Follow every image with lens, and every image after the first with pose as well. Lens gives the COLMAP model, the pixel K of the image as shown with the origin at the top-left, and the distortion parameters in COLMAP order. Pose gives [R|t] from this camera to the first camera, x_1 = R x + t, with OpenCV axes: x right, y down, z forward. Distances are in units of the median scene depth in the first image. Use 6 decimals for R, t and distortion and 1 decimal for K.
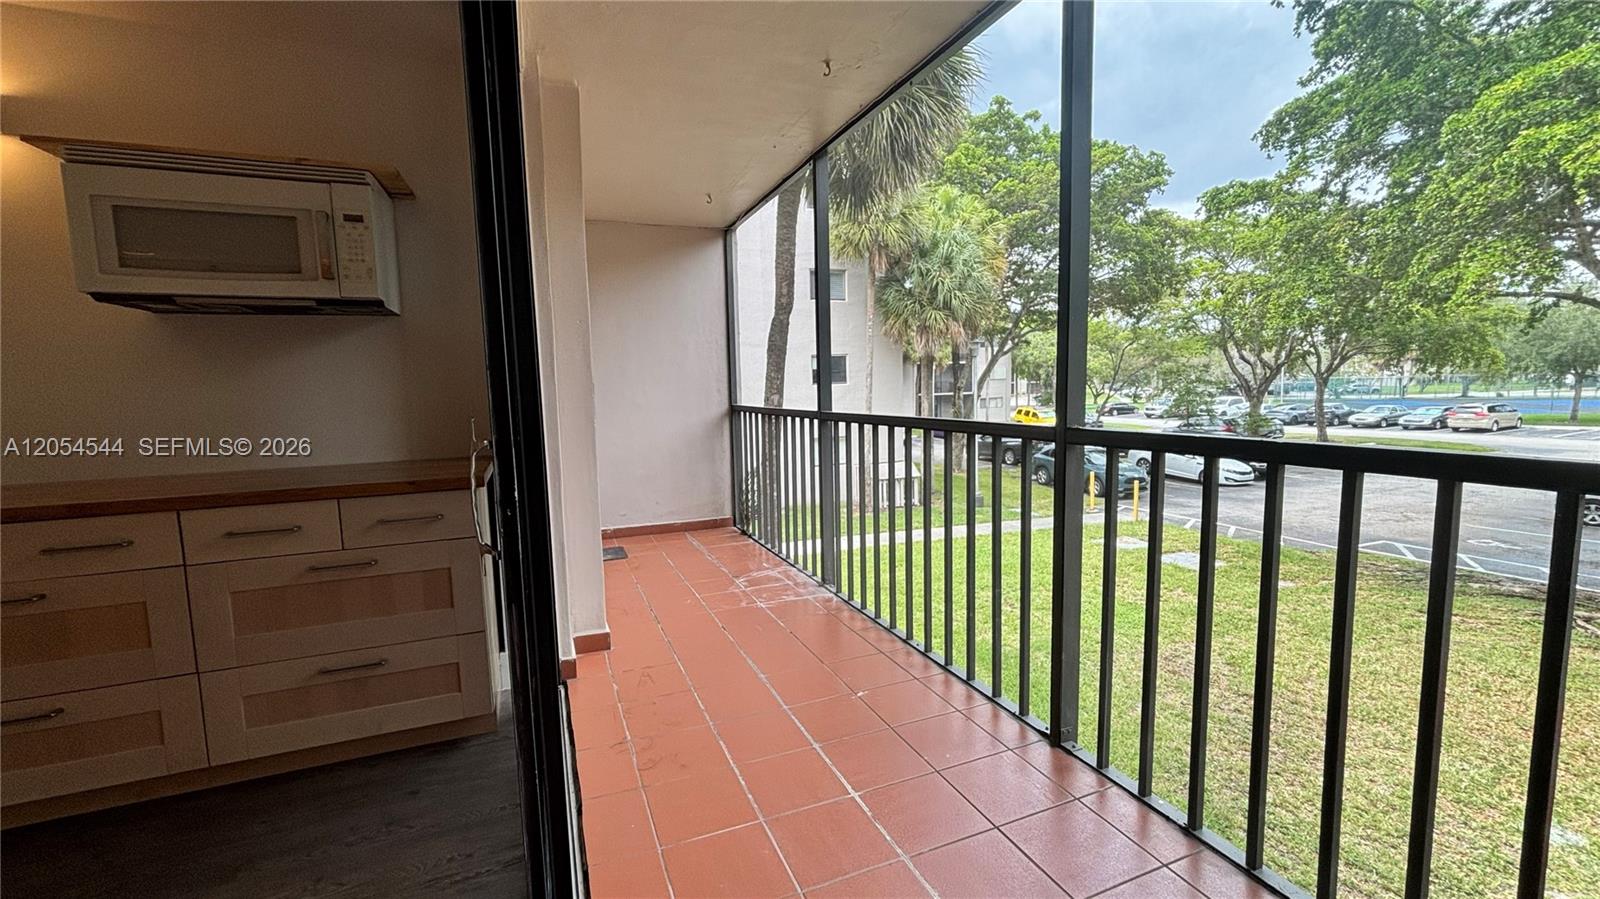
lens RADIAL K [[652.8, 0, 802.9], [0, 652.8, 449.6], [0, 0, 1]] dist [0.002364, -0.000072]
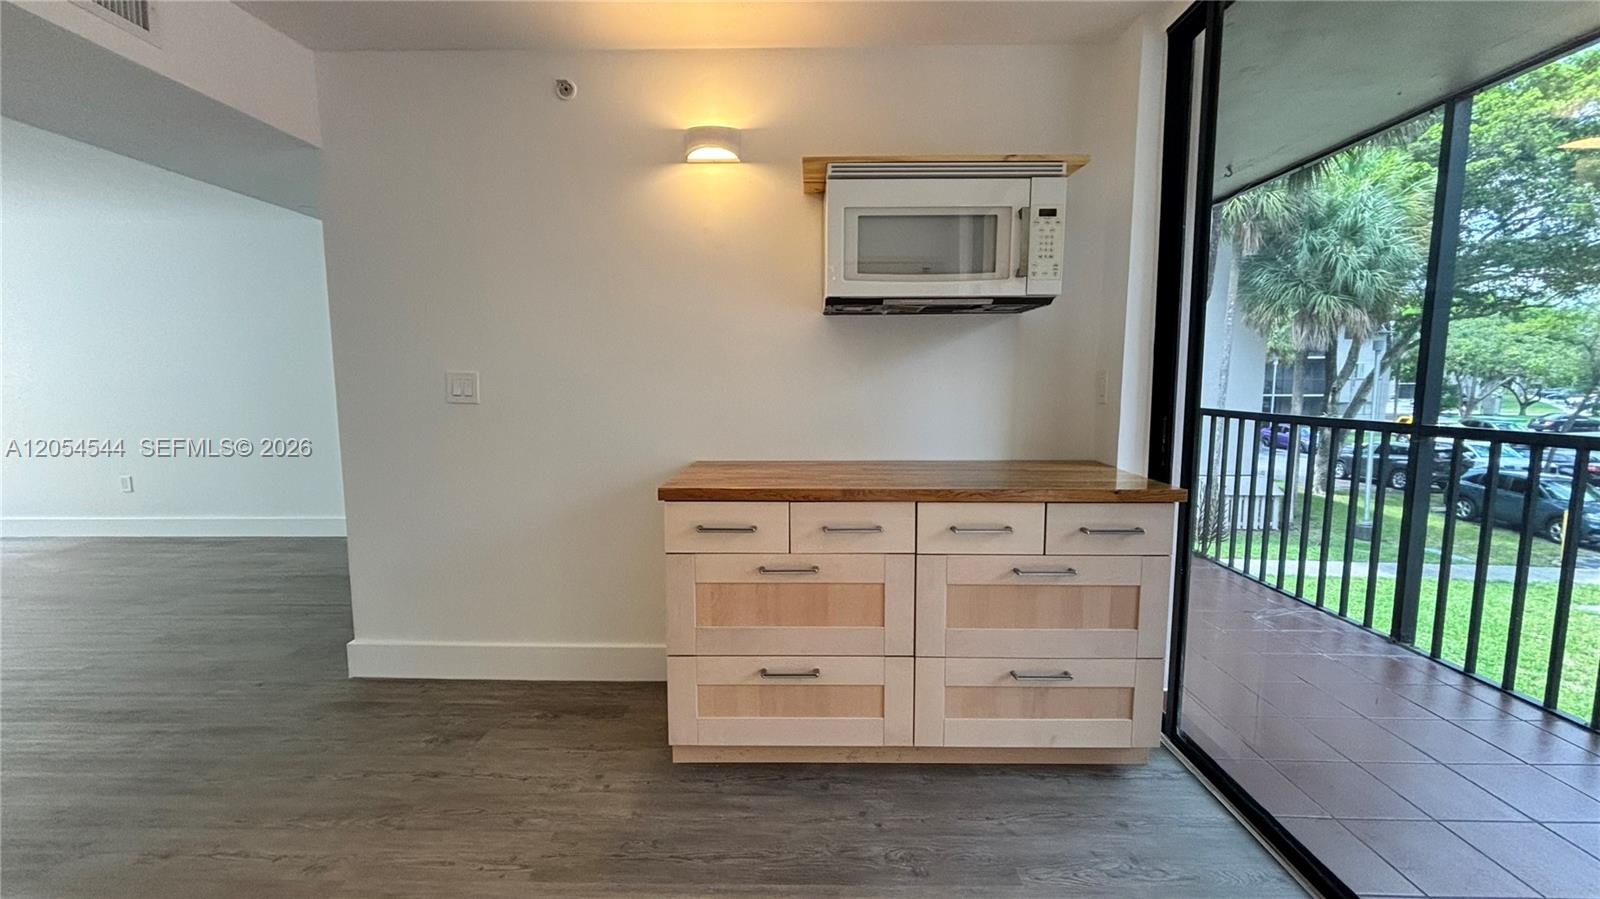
lens RADIAL K [[652.8, 0, 802.9], [0, 652.8, 449.6], [0, 0, 1]] dist [0.002364, -0.000072]
pose [[0.918498, 0.064585, -0.390116, -0.617765], [-0.060143, 0.997911, 0.023605, -0.003799], [0.390825, 0.001782, 0.920463, -0.033041]]
